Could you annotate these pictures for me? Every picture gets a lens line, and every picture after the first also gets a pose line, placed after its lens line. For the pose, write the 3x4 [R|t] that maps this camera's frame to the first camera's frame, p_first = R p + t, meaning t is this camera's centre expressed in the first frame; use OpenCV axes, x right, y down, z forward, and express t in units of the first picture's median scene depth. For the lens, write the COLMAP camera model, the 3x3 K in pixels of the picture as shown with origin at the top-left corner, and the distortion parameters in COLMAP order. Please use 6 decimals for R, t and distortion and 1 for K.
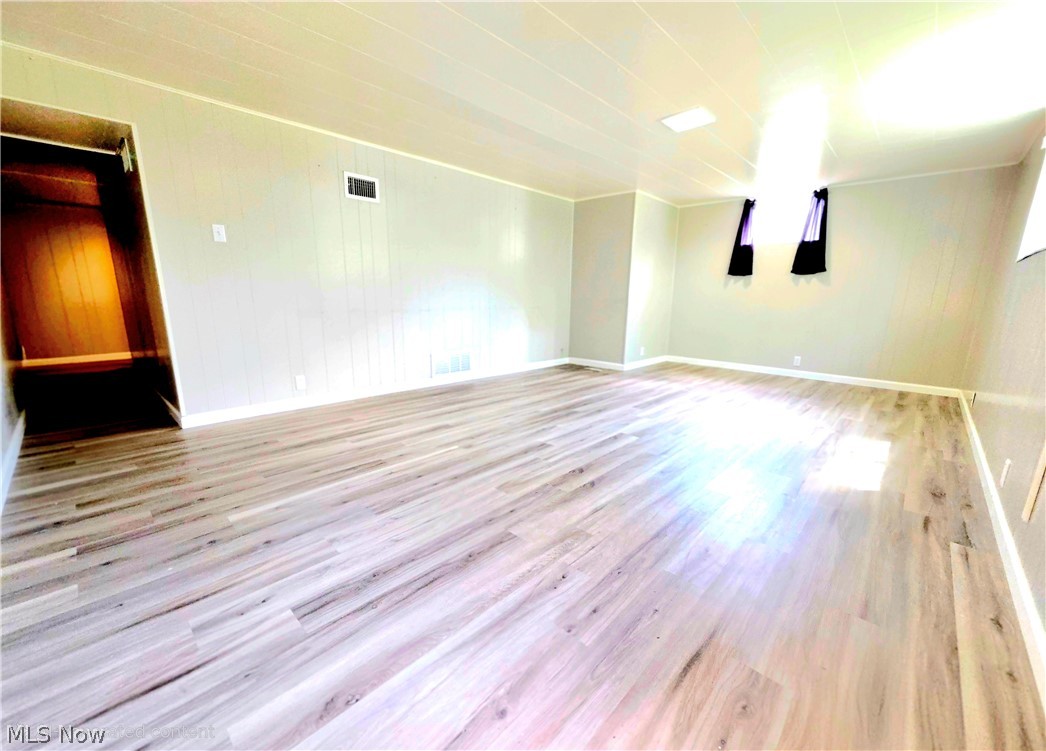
lens RADIAL K [[415.0, 0, 523.1], [0, 415.0, 381.3], [0, 0, 1]] dist [0.000879, -0.000042]
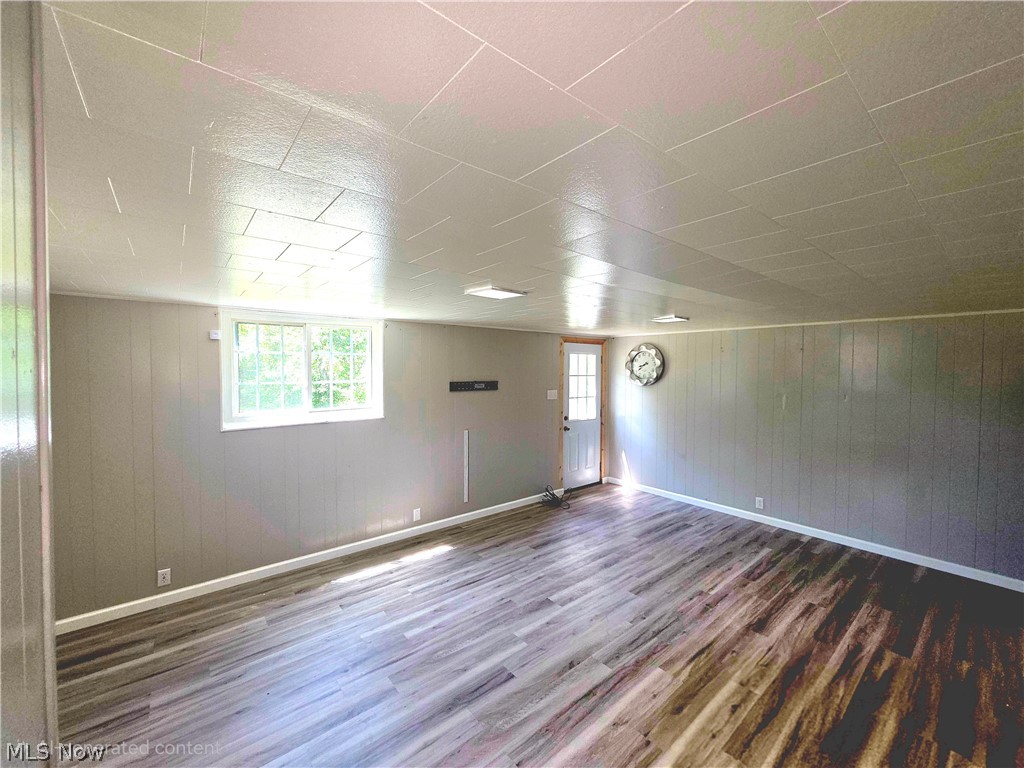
lens RADIAL K [[411.8, 0, 511.6], [0, 411.8, 382.0], [0, 0, 1]] dist [0.001051, 0.000062]
pose [[-0.992375, -0.023734, 0.120951, 0.323579], [0.006179, 0.970474, 0.241126, -0.836176], [-0.123102, 0.240035, -0.962927, 2.393921]]
